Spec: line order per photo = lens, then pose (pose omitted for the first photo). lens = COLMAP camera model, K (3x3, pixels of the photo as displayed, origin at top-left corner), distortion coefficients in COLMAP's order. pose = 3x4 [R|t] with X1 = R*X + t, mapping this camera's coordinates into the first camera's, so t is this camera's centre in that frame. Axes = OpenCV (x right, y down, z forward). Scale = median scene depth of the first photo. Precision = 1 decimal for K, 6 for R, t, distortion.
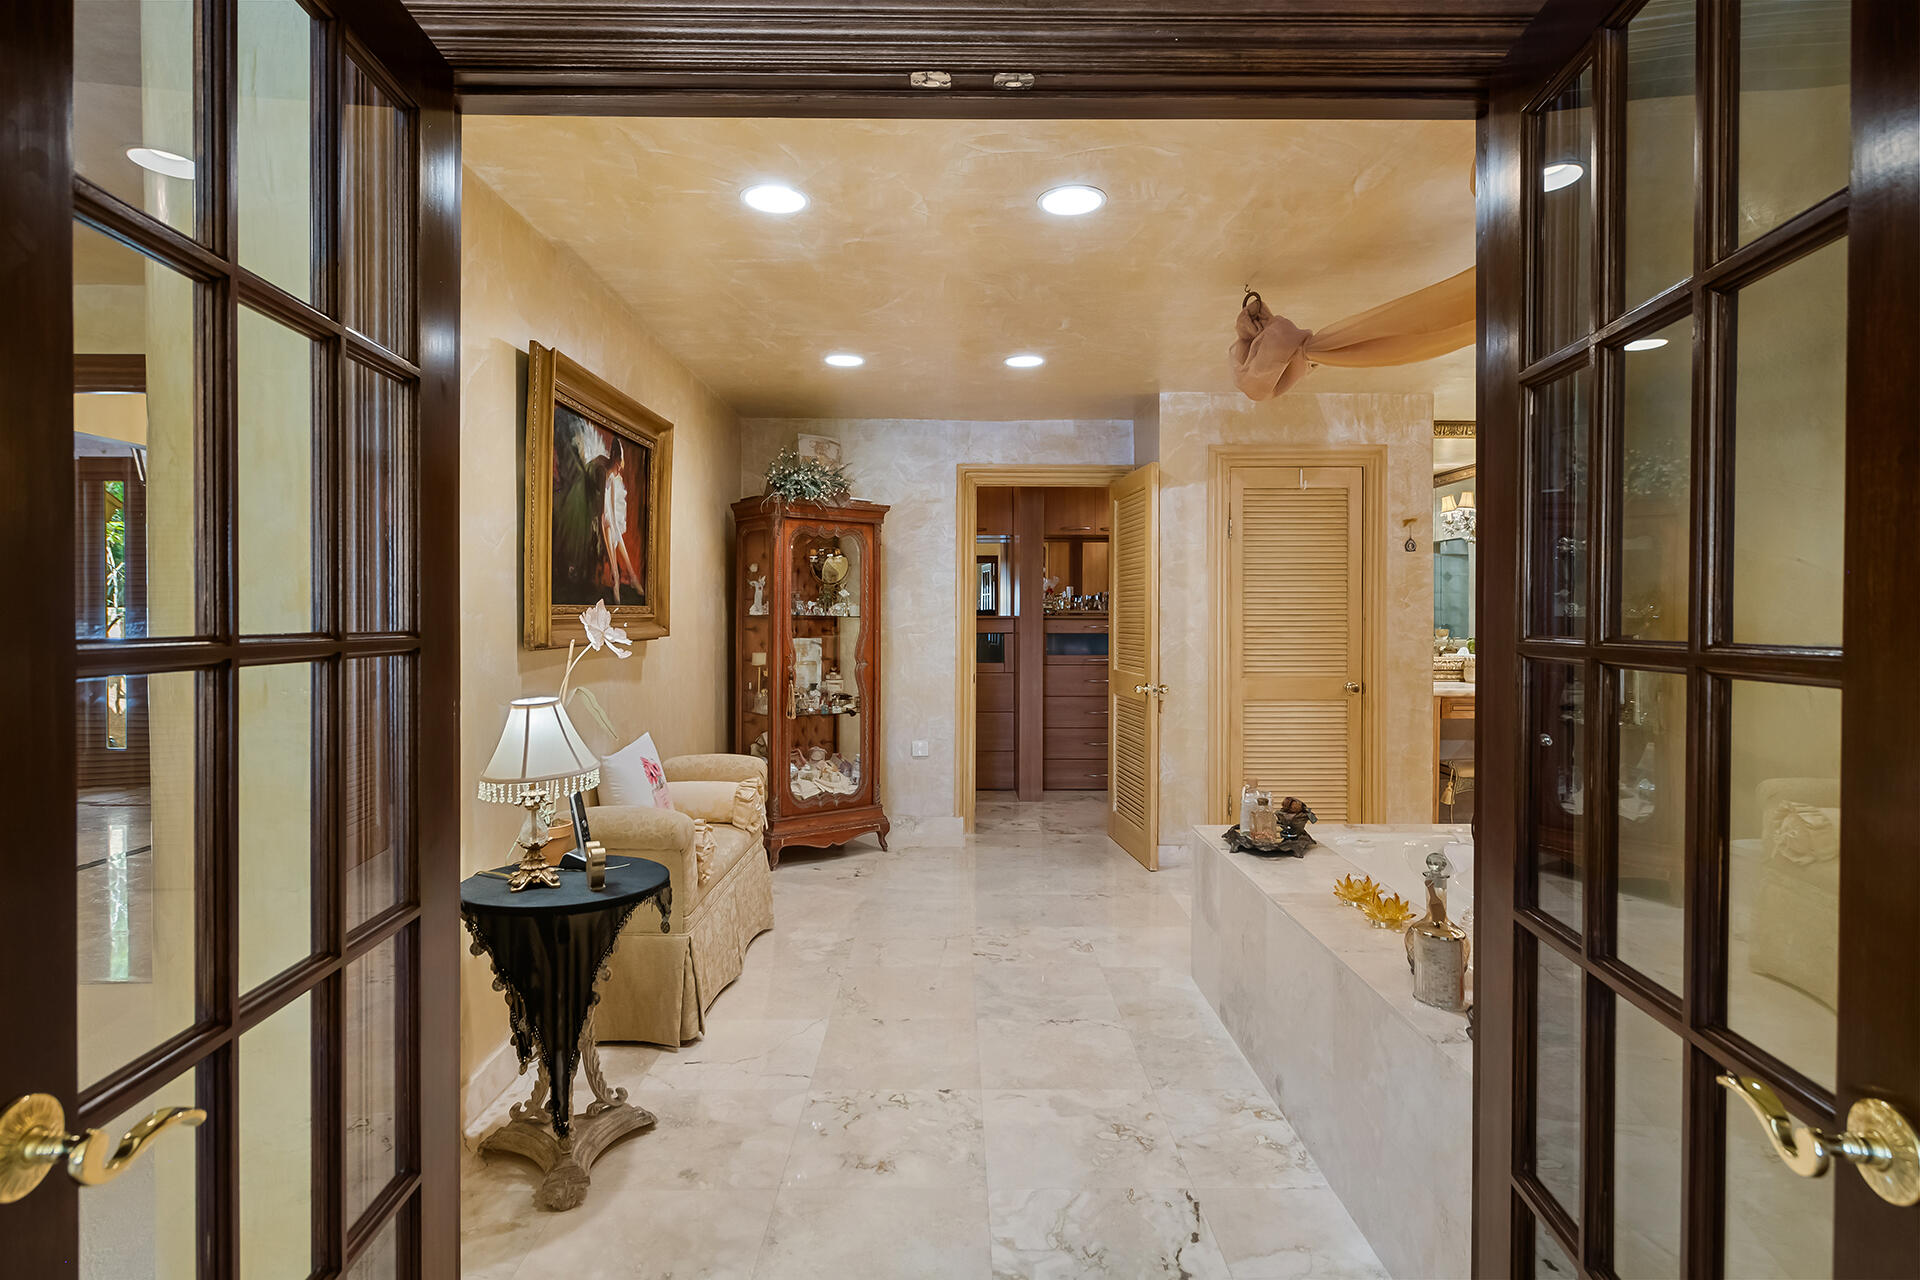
lens RADIAL K [[850.7, 0, 959.6], [0, 850.7, 624.9], [0, 0, 1]] dist [-0.012565, -0.000414]
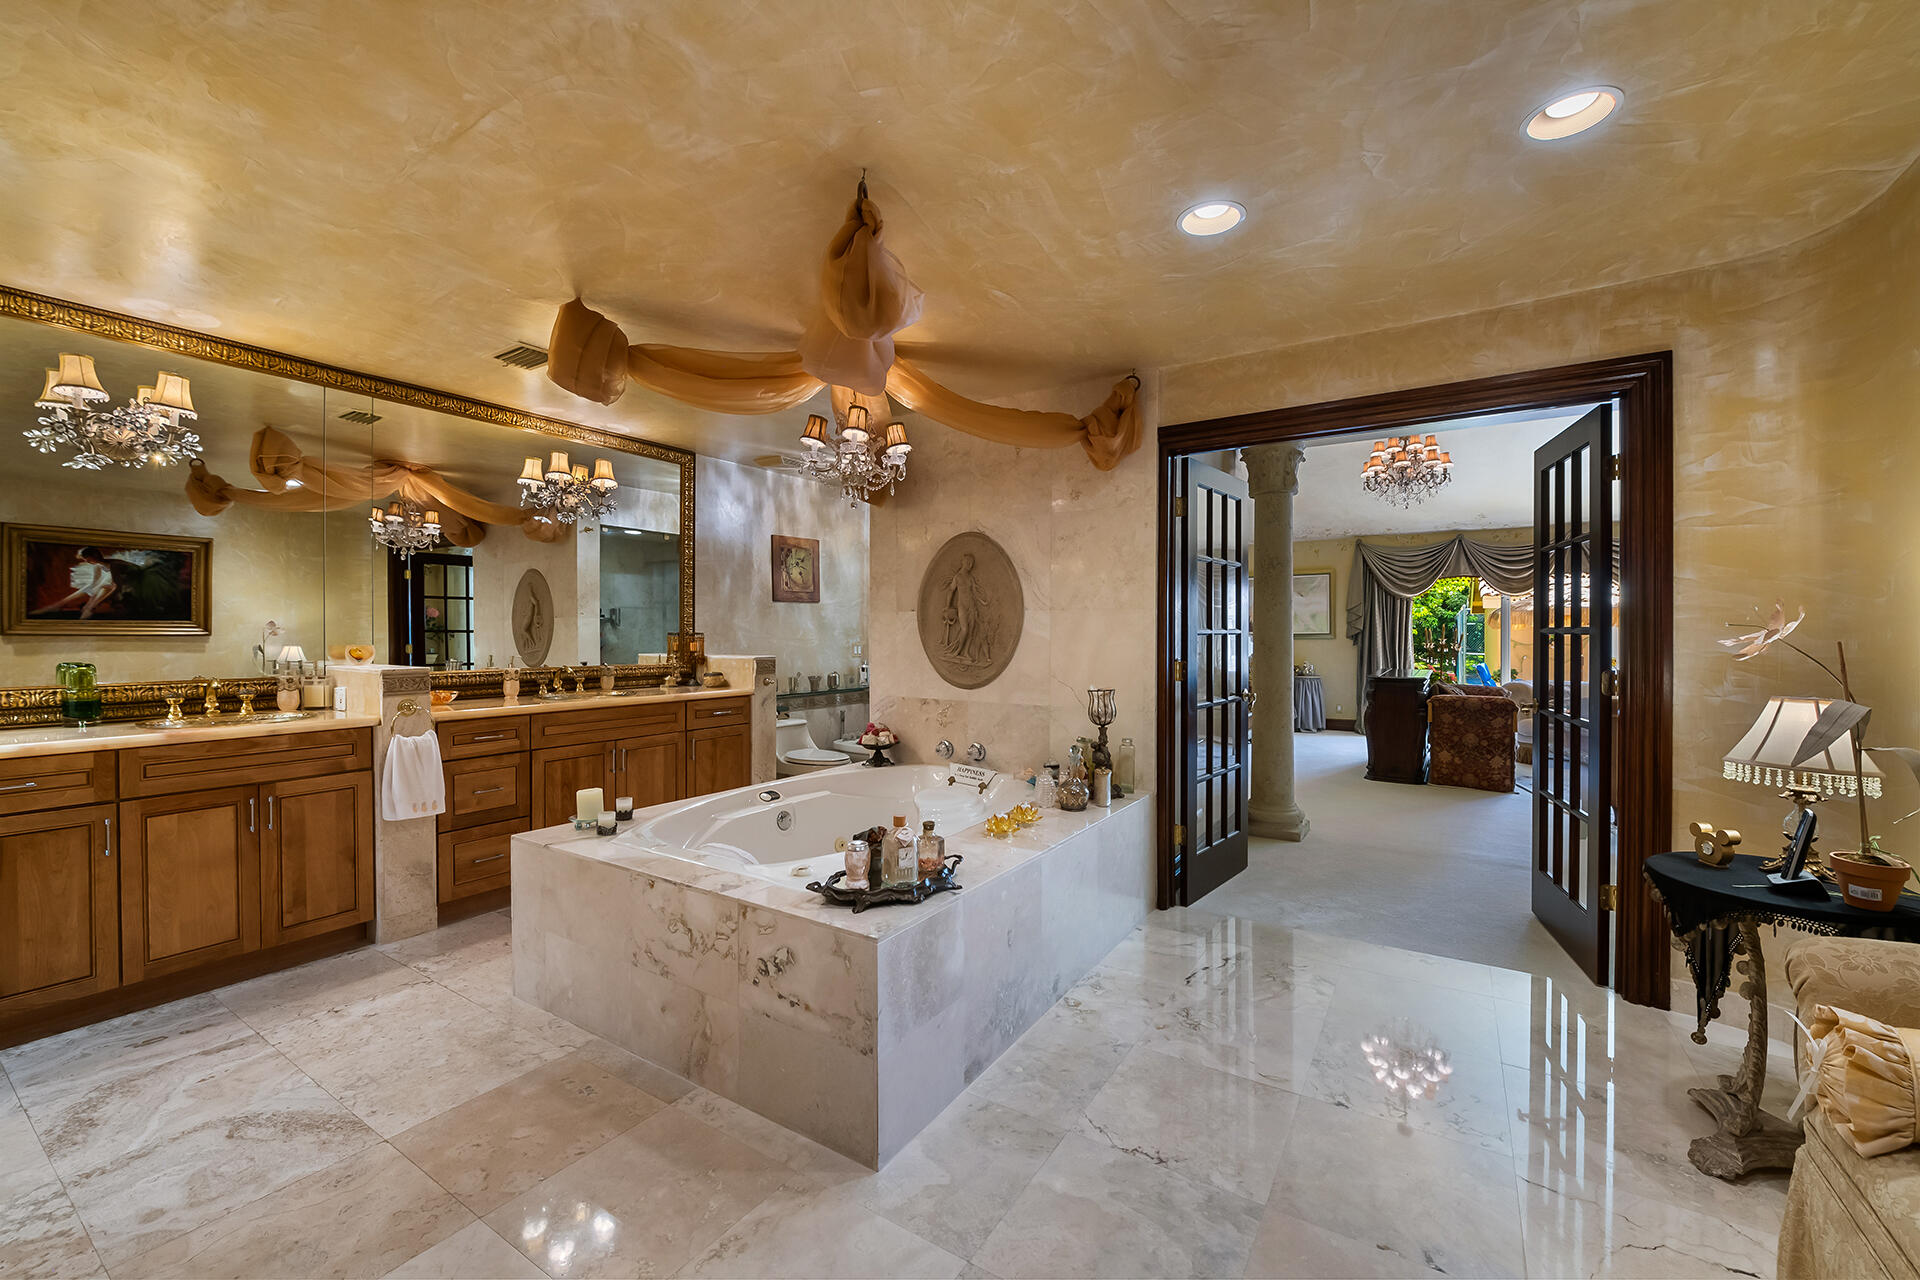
lens RADIAL K [[776.7, 0, 952.5], [0, 776.7, 643.7], [0, 0, 1]] dist [0.009289, 0.000023]
pose [[-0.831376, -0.012961, 0.555559, -0.054566], [0.002805, 0.999617, 0.027518, -0.003192], [-0.555703, 0.024436, -0.831021, 0.787271]]
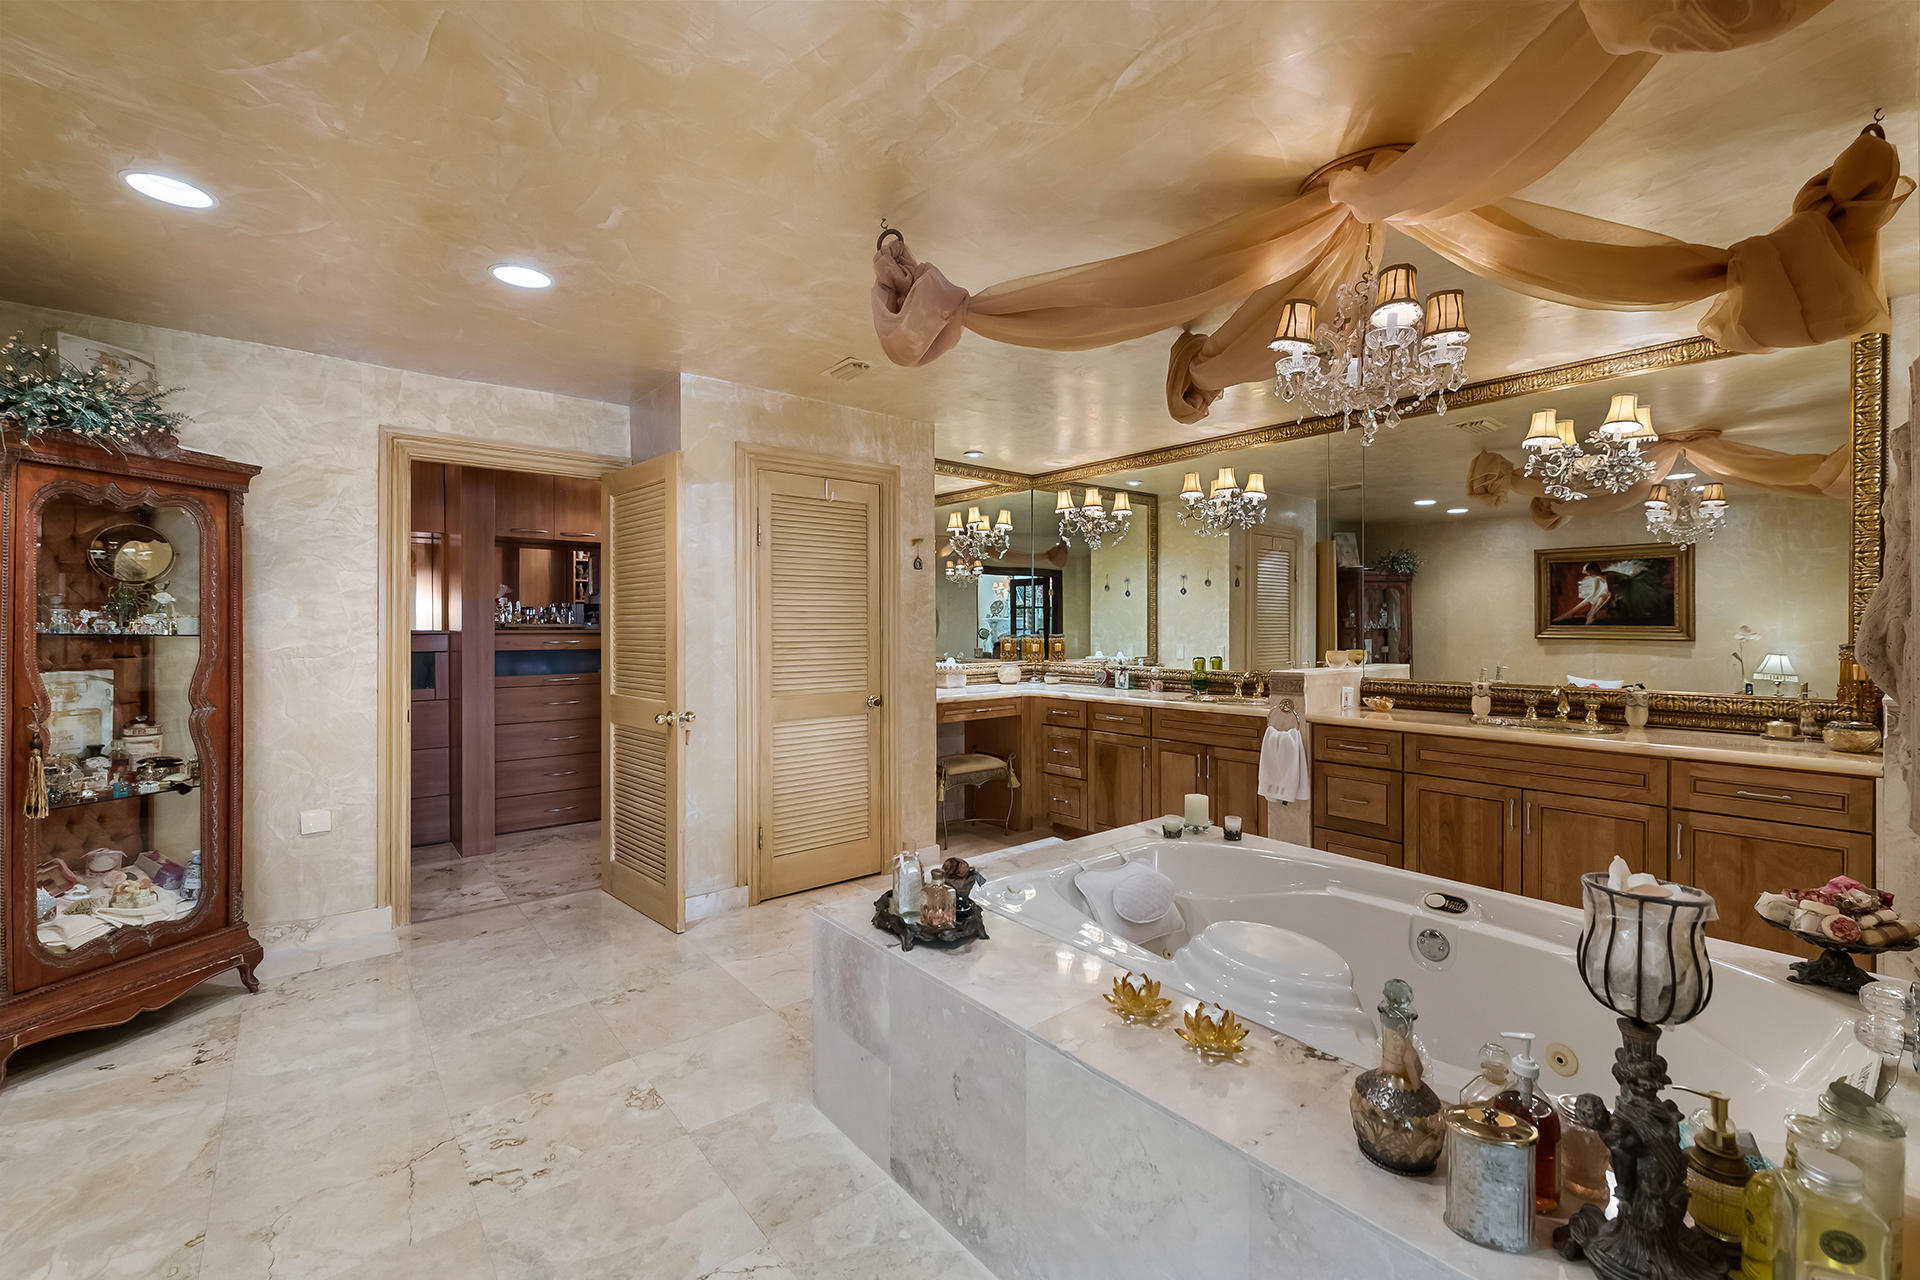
lens RADIAL K [[778.7, 0, 958.9], [0, 778.7, 629.0], [0, 0, 1]] dist [-0.000031, -0.004366]
pose [[0.784643, -0.003456, 0.619939, -0.031924], [0.009540, 0.999933, -0.006499, -0.005122], [-0.619875, 0.011013, 0.784623, 0.199395]]
